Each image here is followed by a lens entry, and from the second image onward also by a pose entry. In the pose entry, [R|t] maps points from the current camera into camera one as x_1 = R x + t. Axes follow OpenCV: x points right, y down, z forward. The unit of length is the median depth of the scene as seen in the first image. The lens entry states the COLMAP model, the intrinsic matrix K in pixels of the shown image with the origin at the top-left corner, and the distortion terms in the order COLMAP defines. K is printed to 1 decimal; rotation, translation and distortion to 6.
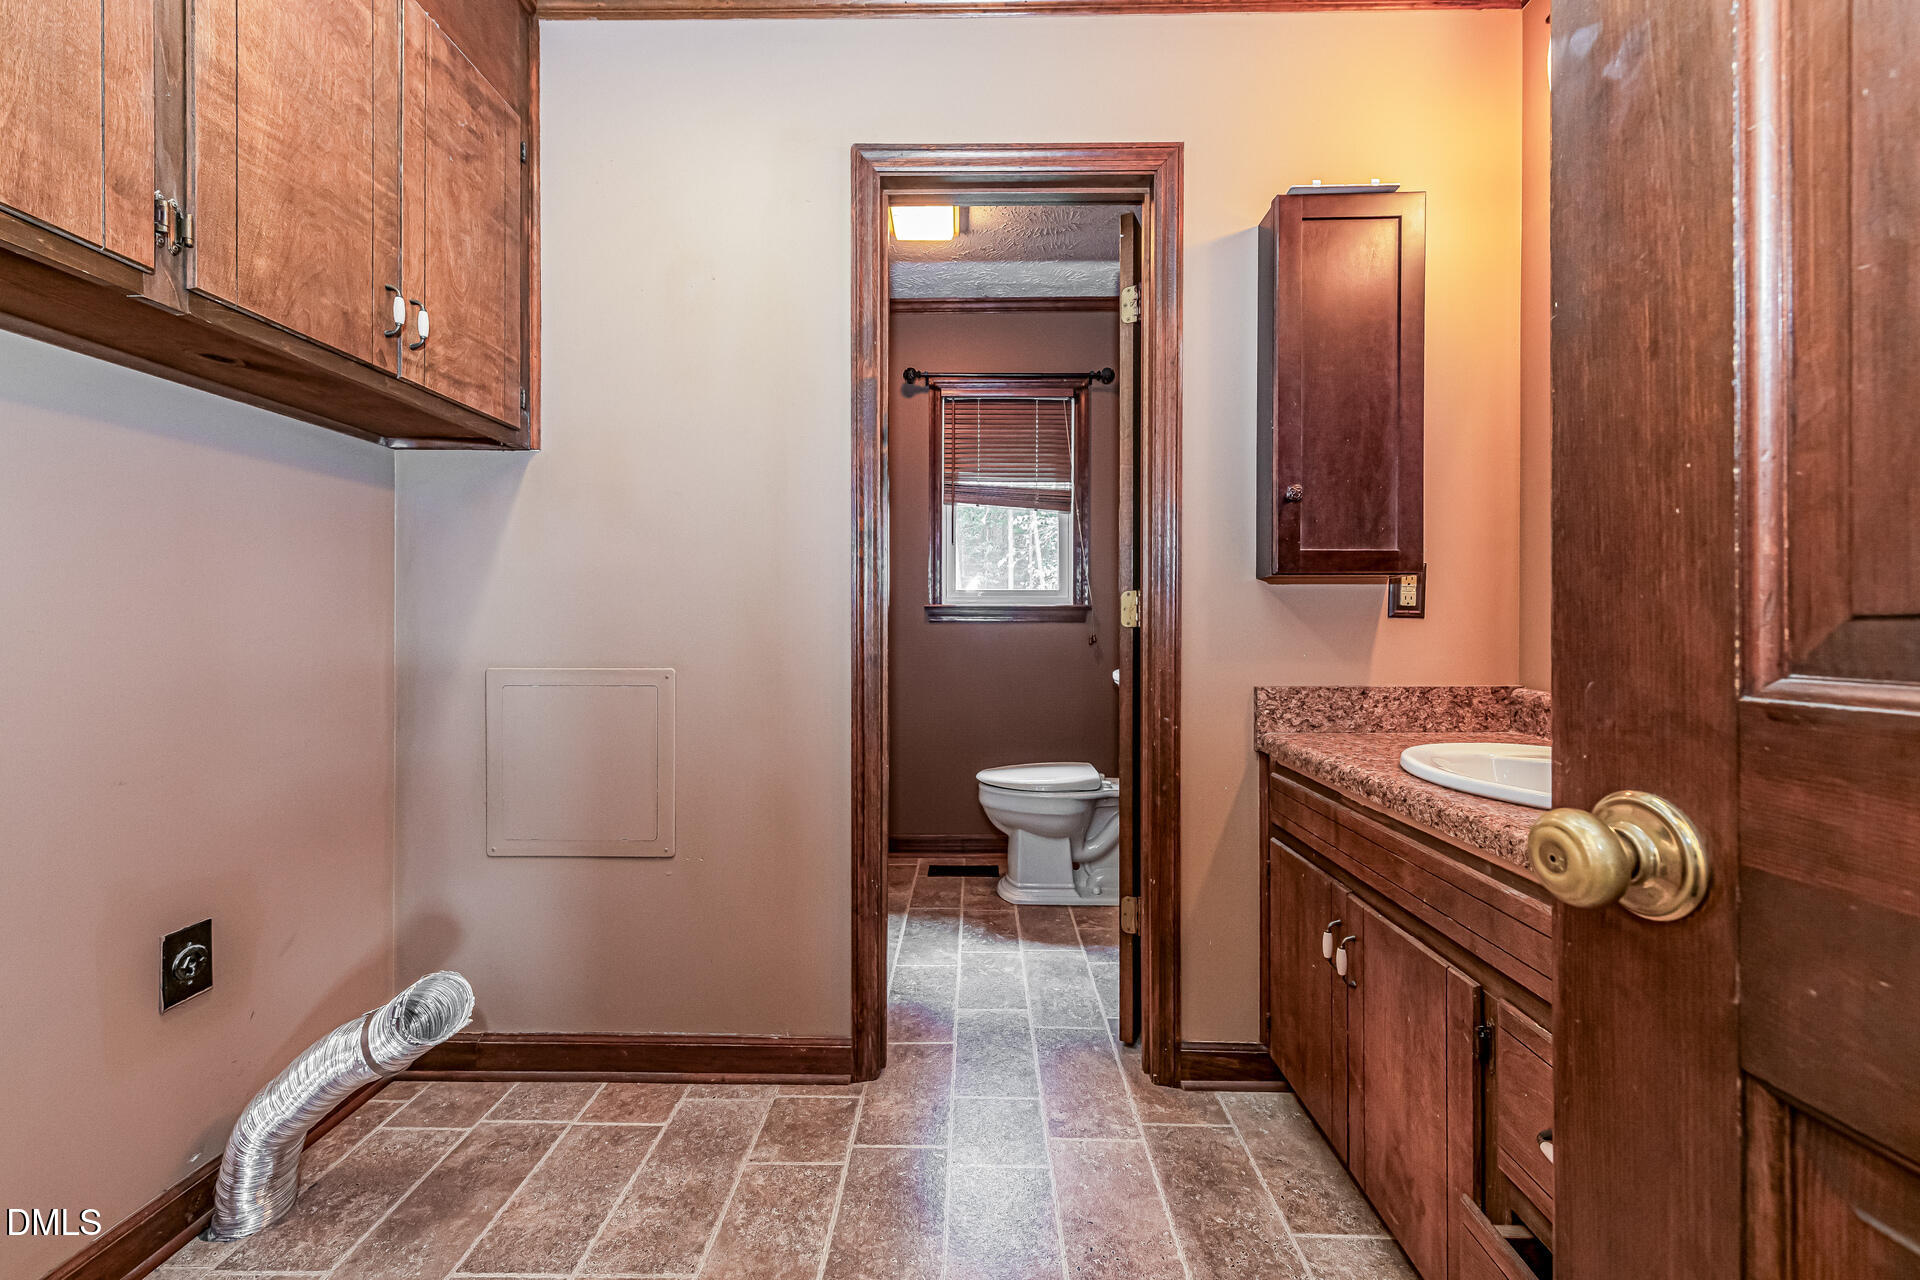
lens RADIAL K [[754.5, 0, 962.4], [0, 754.5, 632.1], [0, 0, 1]] dist [-0.001390, 0.000119]
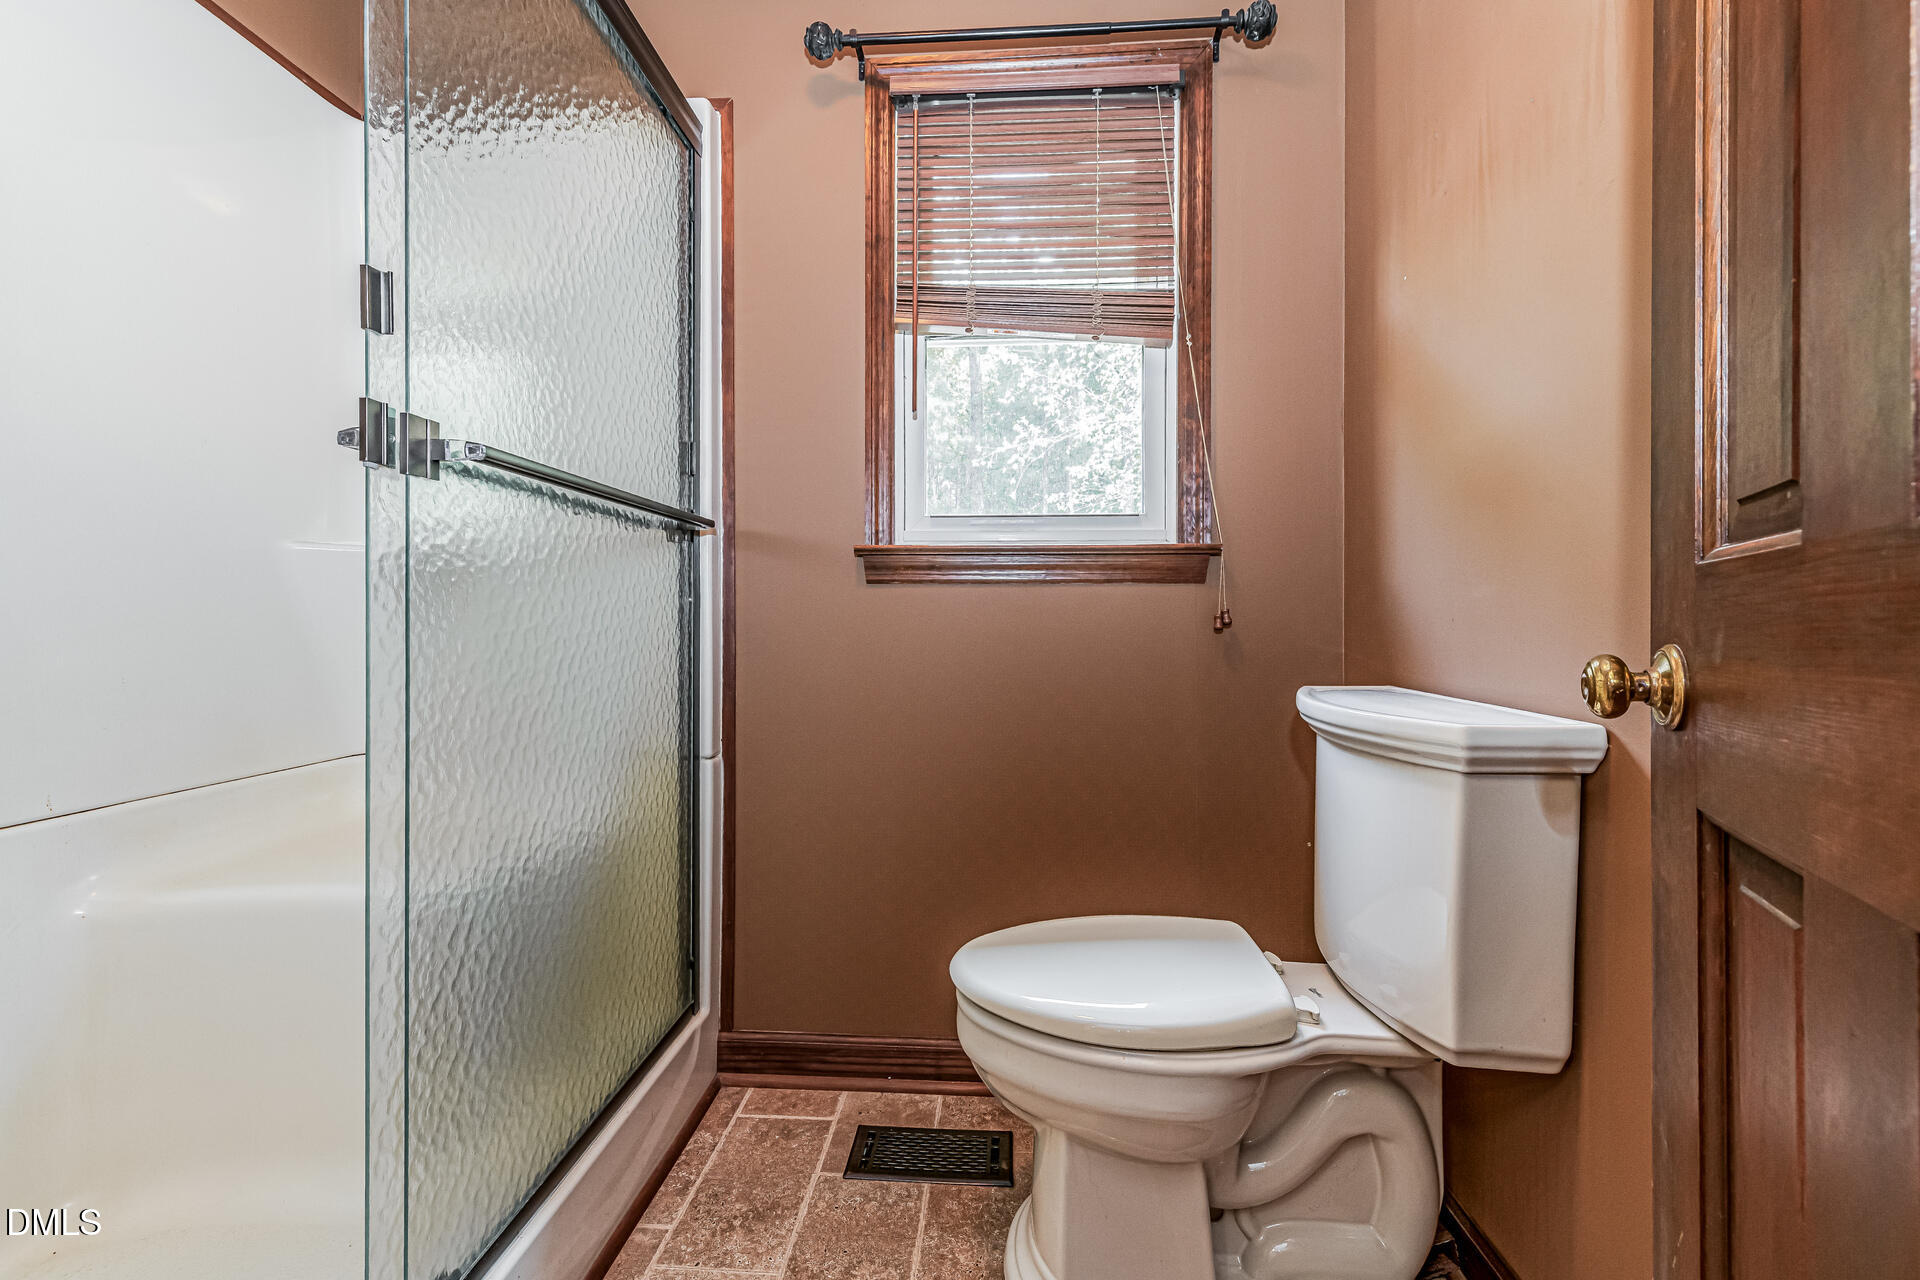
lens RADIAL K [[754.5, 0, 960.9], [0, 754.5, 630.6], [0, 0, 1]] dist [-0.001390, 0.000119]
pose [[0.999293, -0.000997, -0.037591, 0.032893], [0.001076, 0.999997, 0.002093, 0.016022], [0.037589, -0.002132, 0.999291, 0.543158]]
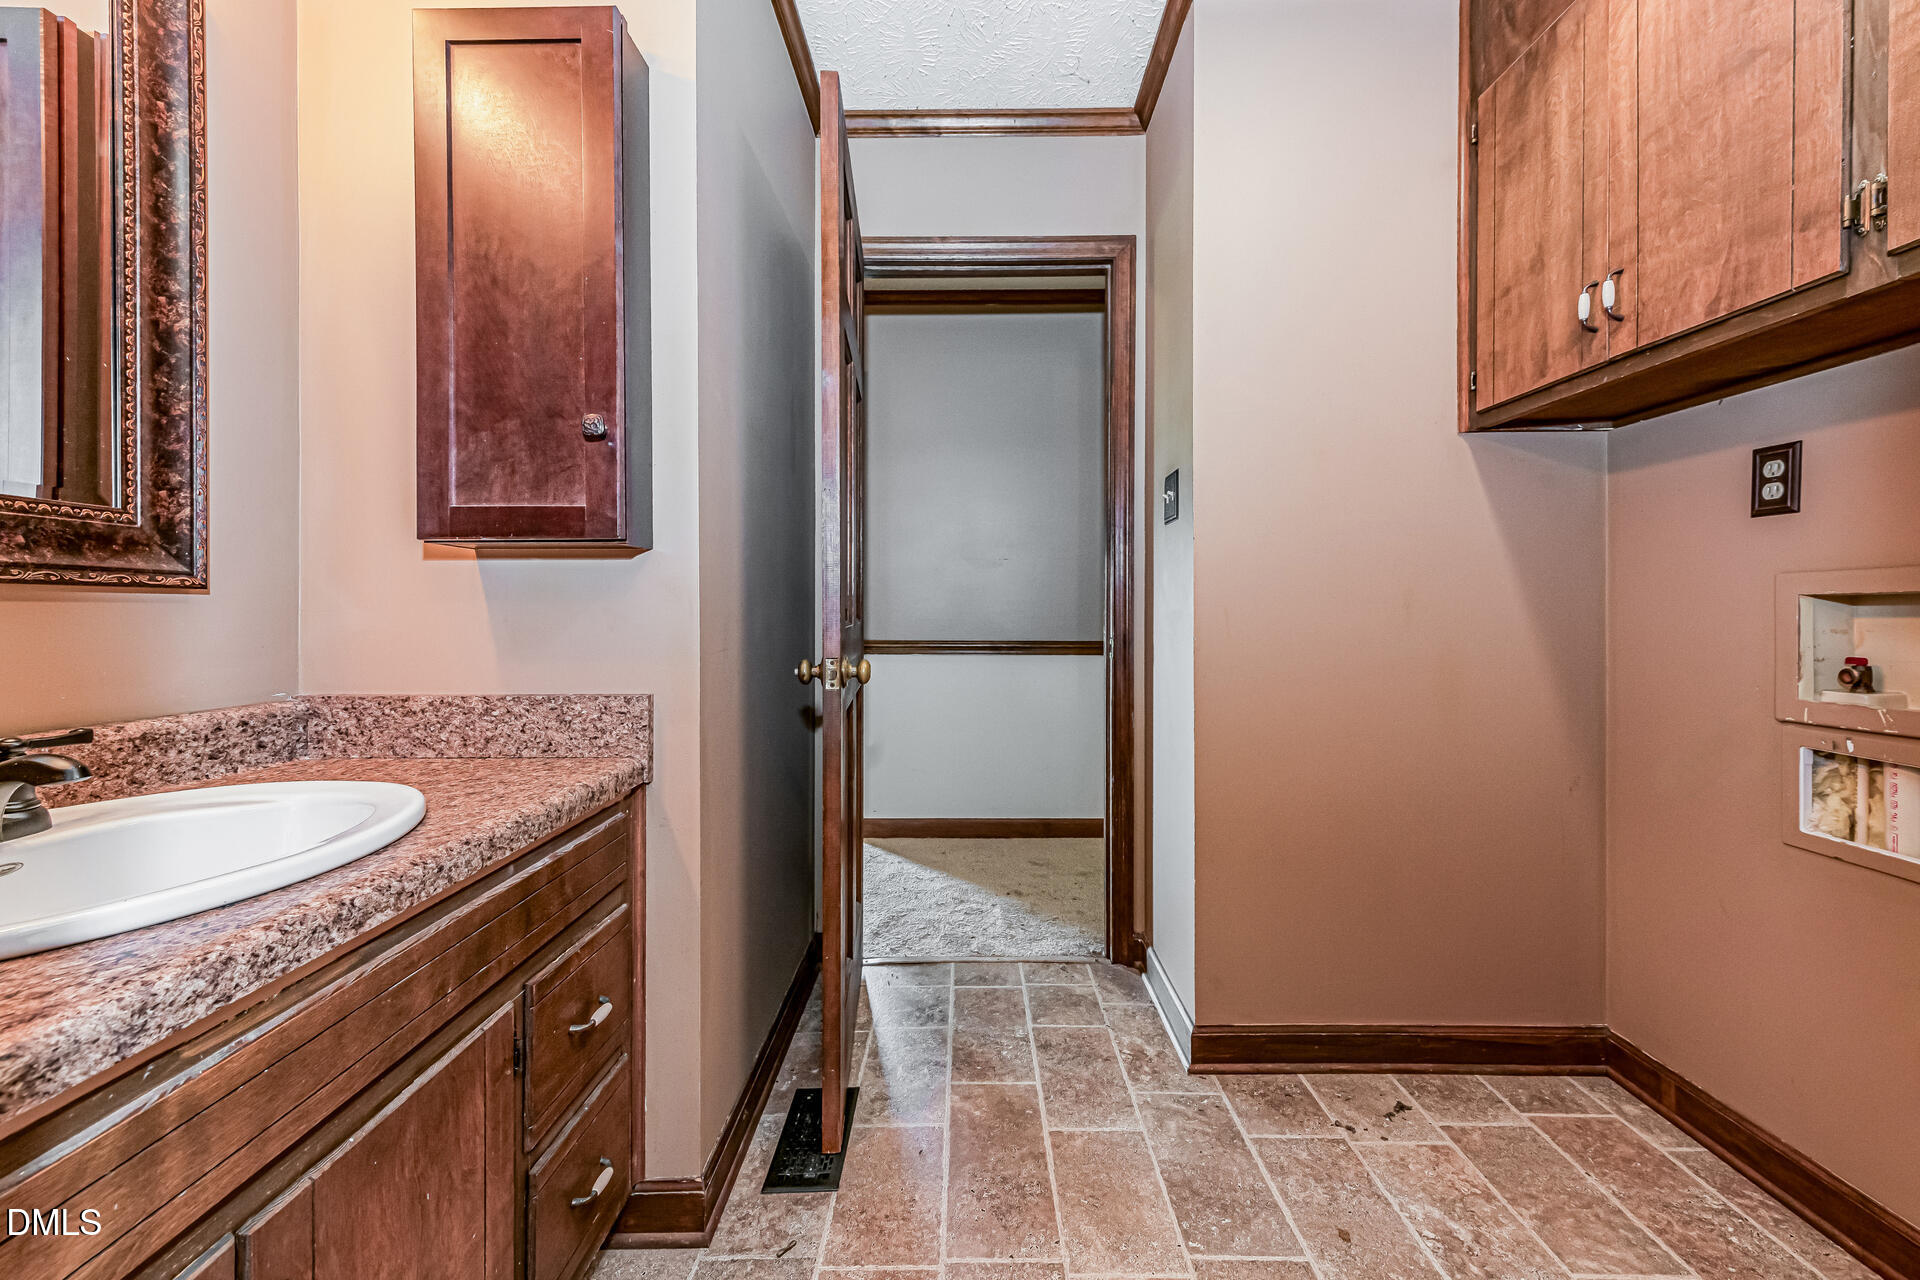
lens RADIAL K [[754.5, 0, 964.9], [0, 754.5, 603.2], [0, 0, 1]] dist [-0.001390, 0.000119]
pose [[-0.999897, -0.001688, -0.014244, 0.123055], [-0.001735, 0.999993, 0.003274, -0.022368], [0.014238, 0.003299, -0.999893, 1.718776]]
